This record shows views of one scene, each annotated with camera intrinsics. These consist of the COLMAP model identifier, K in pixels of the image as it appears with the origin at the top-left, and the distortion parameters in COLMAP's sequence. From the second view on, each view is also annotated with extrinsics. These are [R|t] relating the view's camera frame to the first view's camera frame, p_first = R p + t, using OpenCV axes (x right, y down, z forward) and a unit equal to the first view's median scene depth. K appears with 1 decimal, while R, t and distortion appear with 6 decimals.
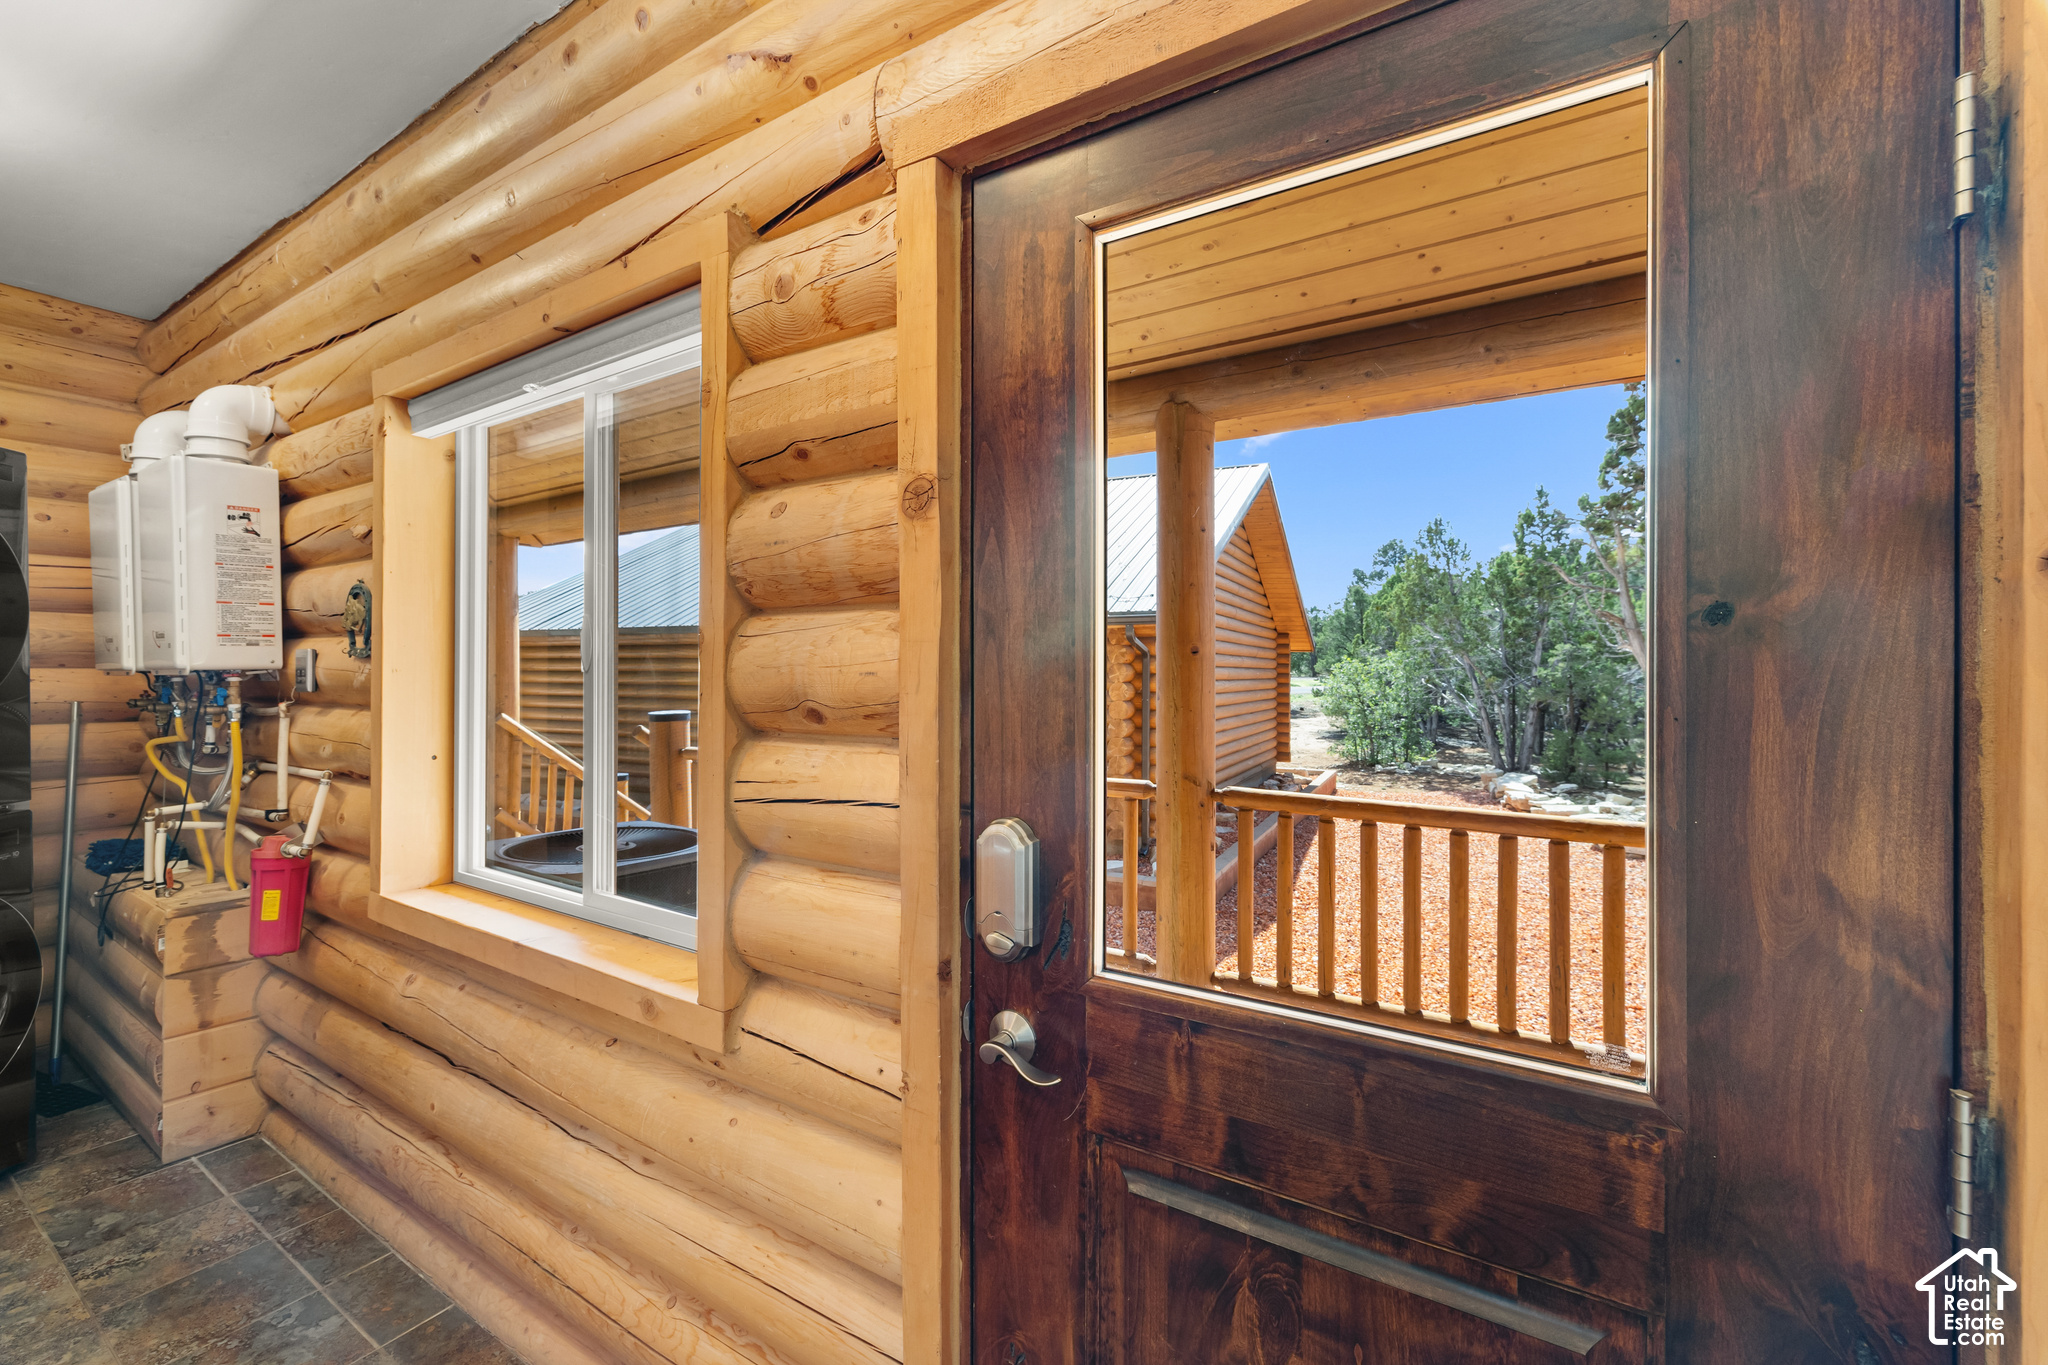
lens RADIAL K [[872.4, 0, 1014.1], [0, 872.4, 672.8], [0, 0, 1]] dist [0.002171, 0.000264]
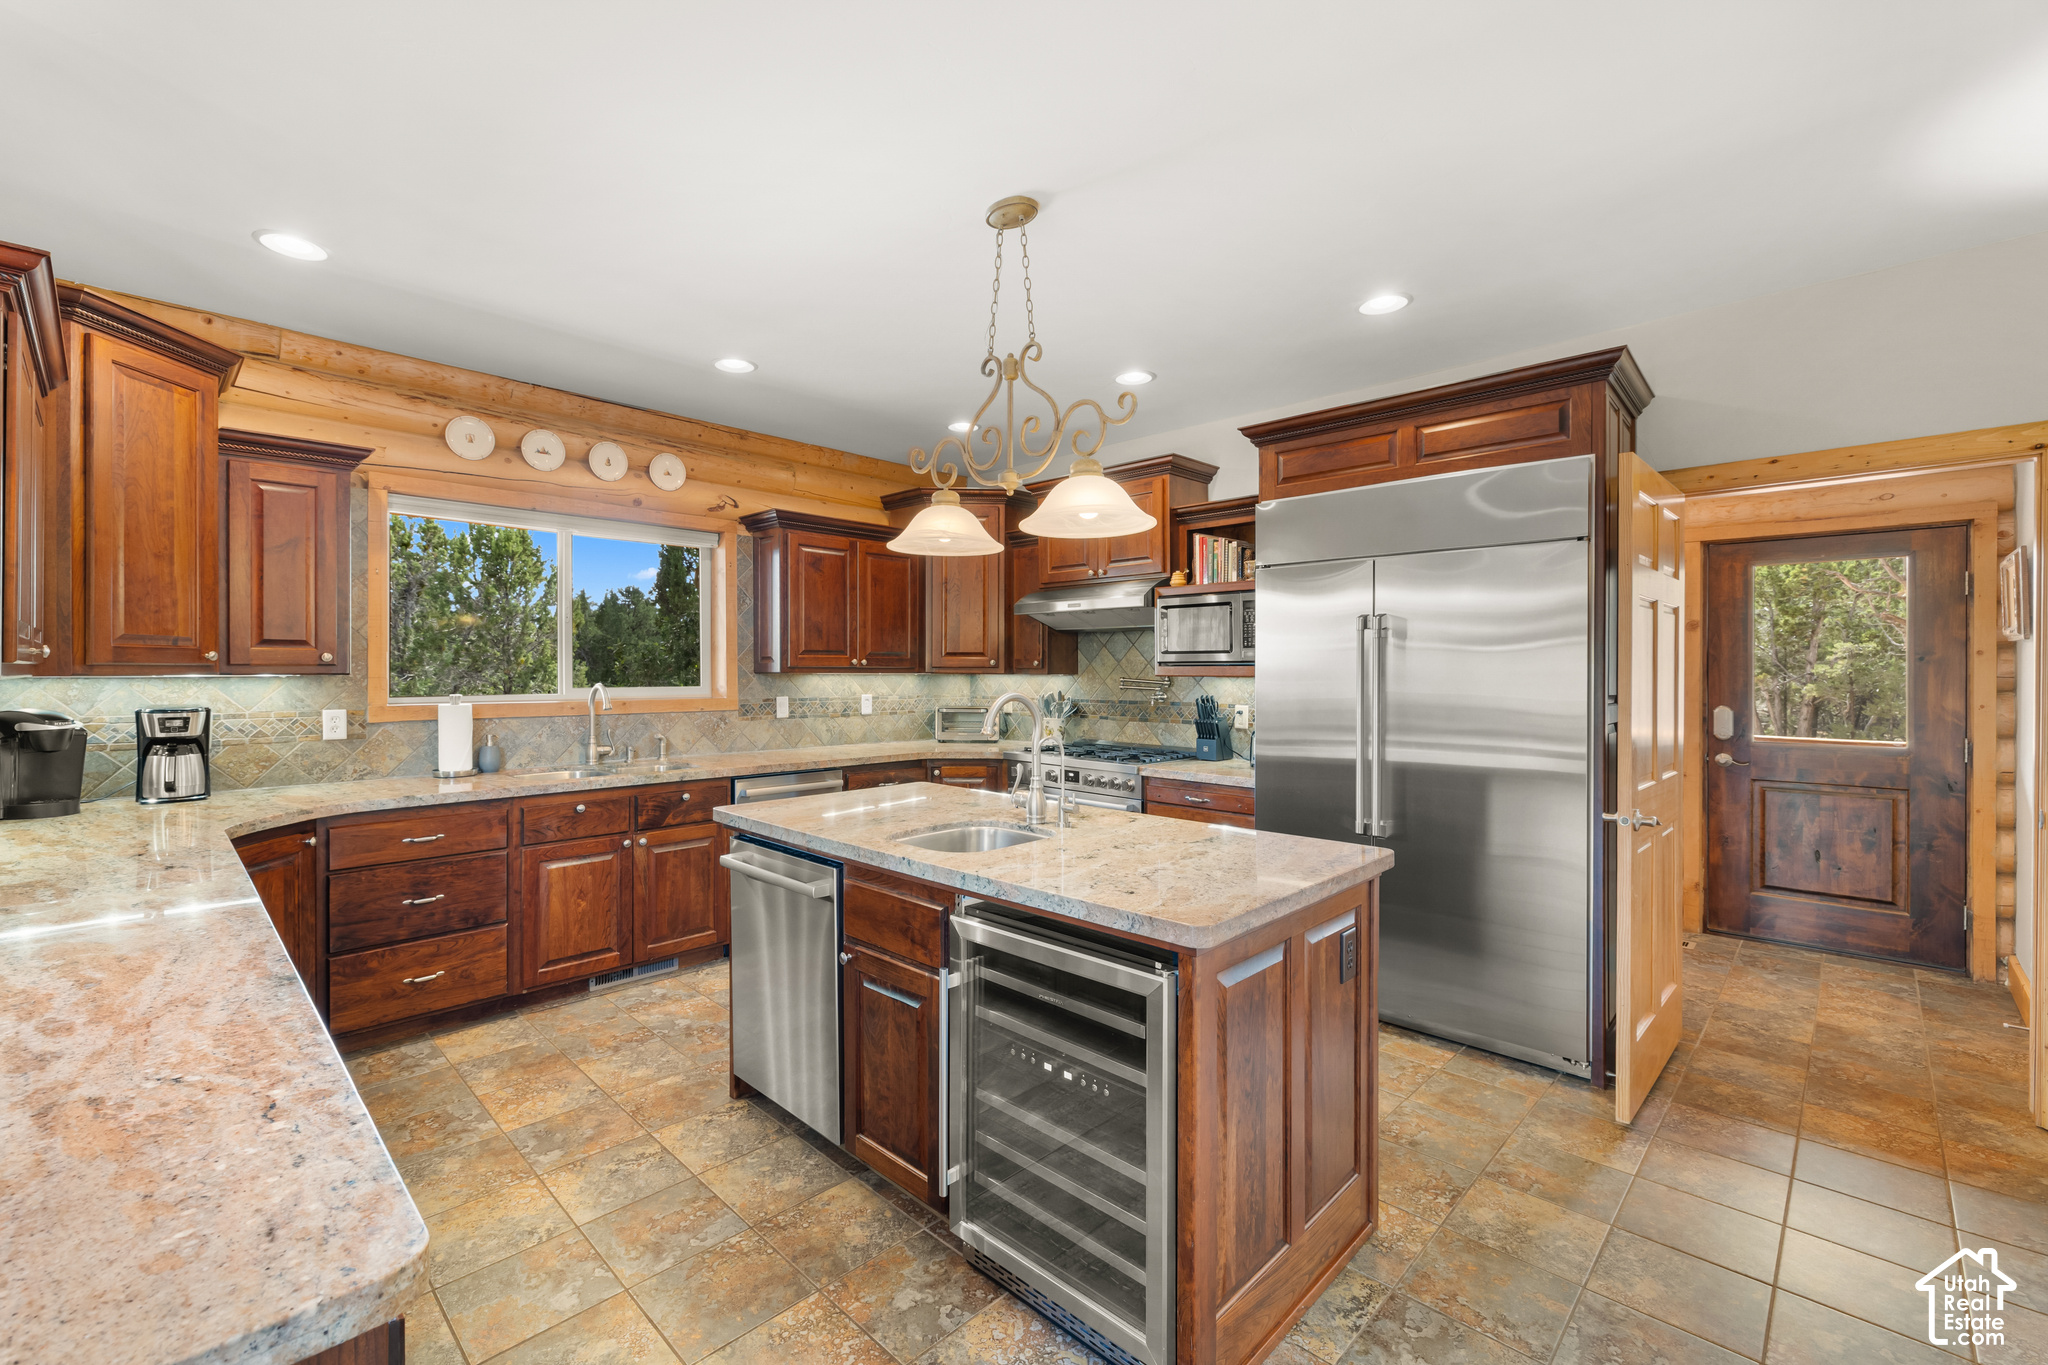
lens RADIAL K [[872.4, 0, 1007.9], [0, 872.4, 671.4], [0, 0, 1]] dist [0.002171, 0.000264]
pose [[0.981377, -0.003070, -0.192069, -0.169465], [0.003044, 0.999995, -0.000431, -0.000184], [0.192069, -0.000162, 0.981381, -0.247057]]
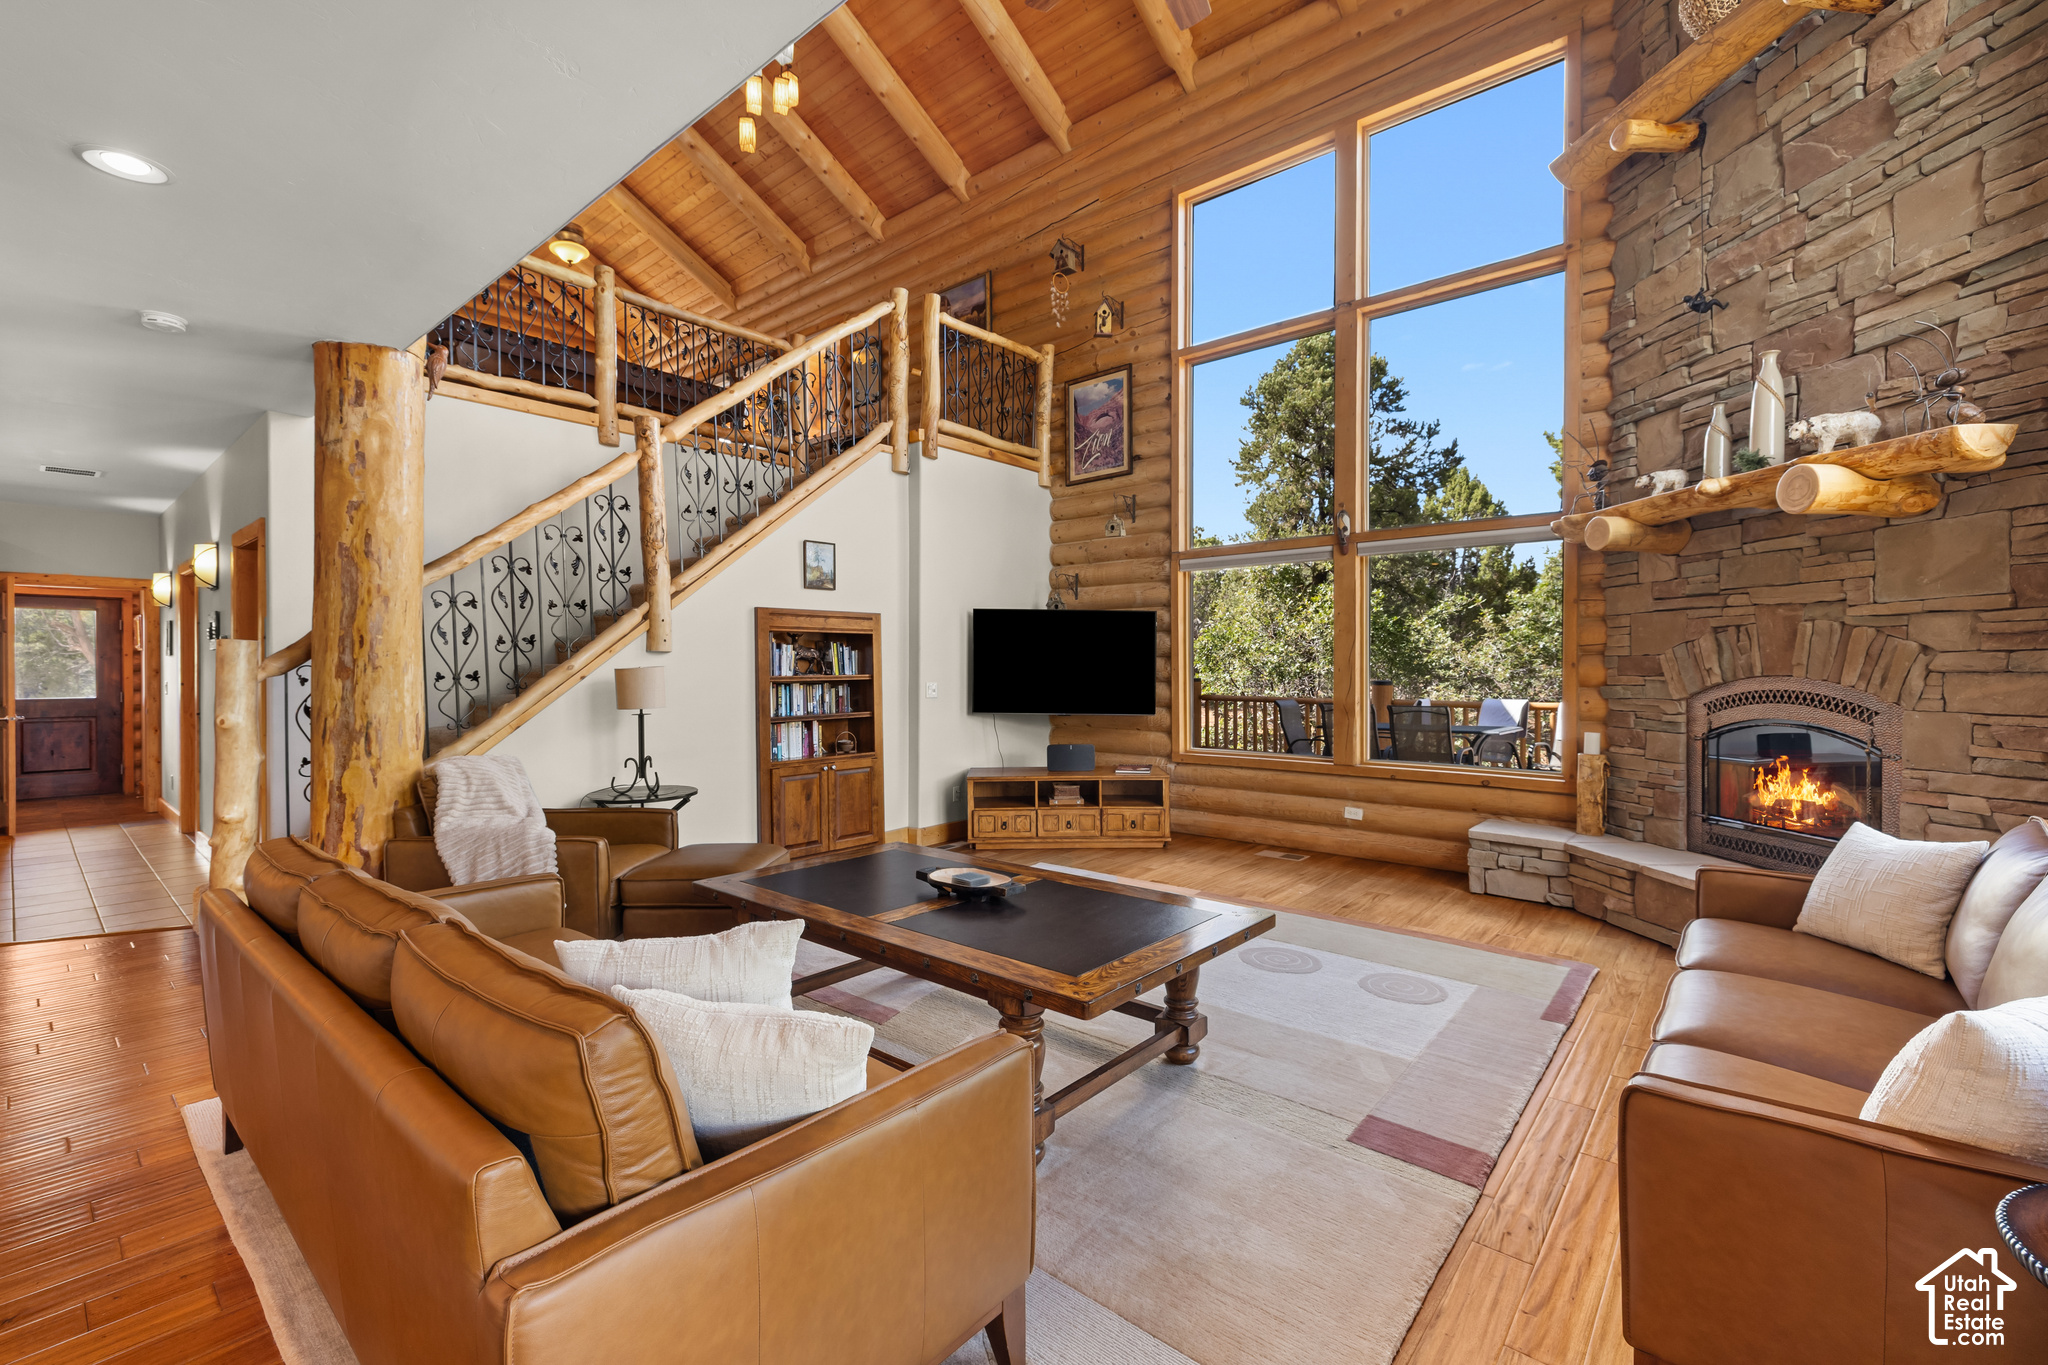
lens RADIAL K [[872.4, 0, 1012.3], [0, 872.4, 675.9], [0, 0, 1]] dist [0.002171, 0.000264]
pose [[0.135944, -0.013346, 0.990627, -0.364534], [0.003795, 0.999909, 0.012951, 0.002555], [-0.990709, 0.001999, 0.135982, -0.508487]]
